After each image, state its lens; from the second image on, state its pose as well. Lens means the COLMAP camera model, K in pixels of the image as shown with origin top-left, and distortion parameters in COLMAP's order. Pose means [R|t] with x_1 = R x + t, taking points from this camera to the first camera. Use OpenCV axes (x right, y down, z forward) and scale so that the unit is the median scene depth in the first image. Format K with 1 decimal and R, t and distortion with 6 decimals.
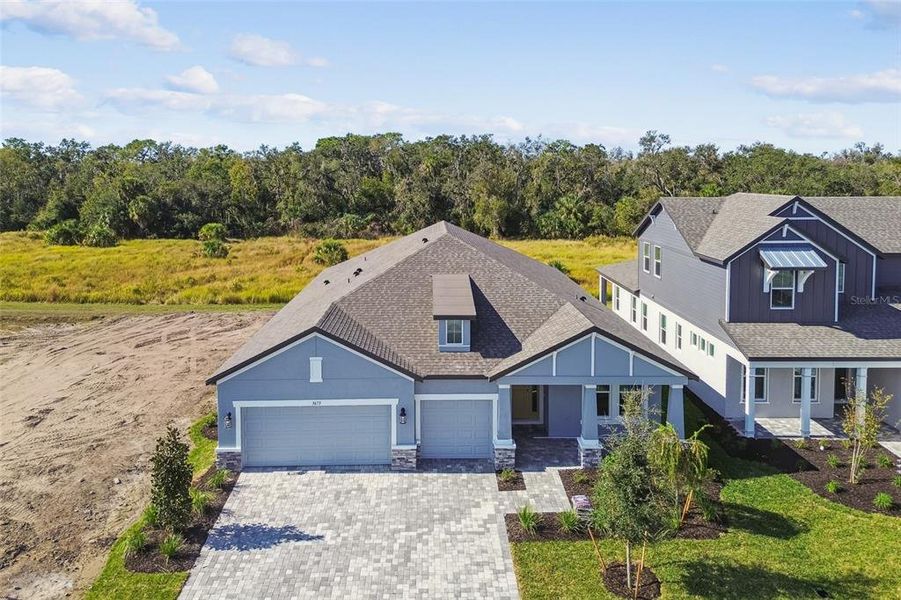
lens RADIAL K [[644.6, 0, 447.2], [0, 644.6, 230.5], [0, 0, 1]] dist [0.063350, -0.033165]
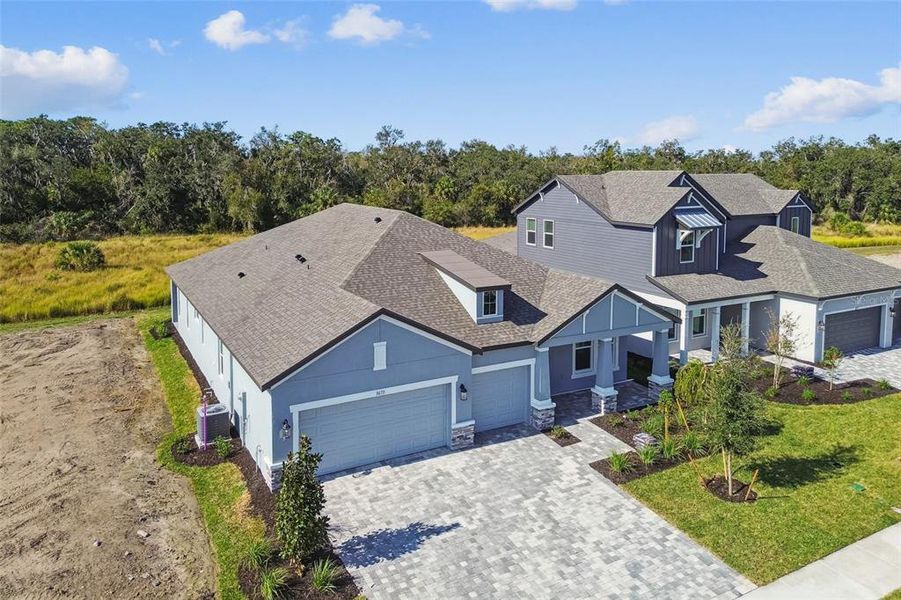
lens RADIAL K [[644.6, 0, 447.2], [0, 644.6, 230.5], [0, 0, 1]] dist [0.063350, -0.033165]
pose [[0.886413, -0.041294, 0.461050, -0.516550], [0.039151, 0.999132, 0.014215, 0.029214], [-0.461237, 0.005451, 0.887260, 0.148417]]
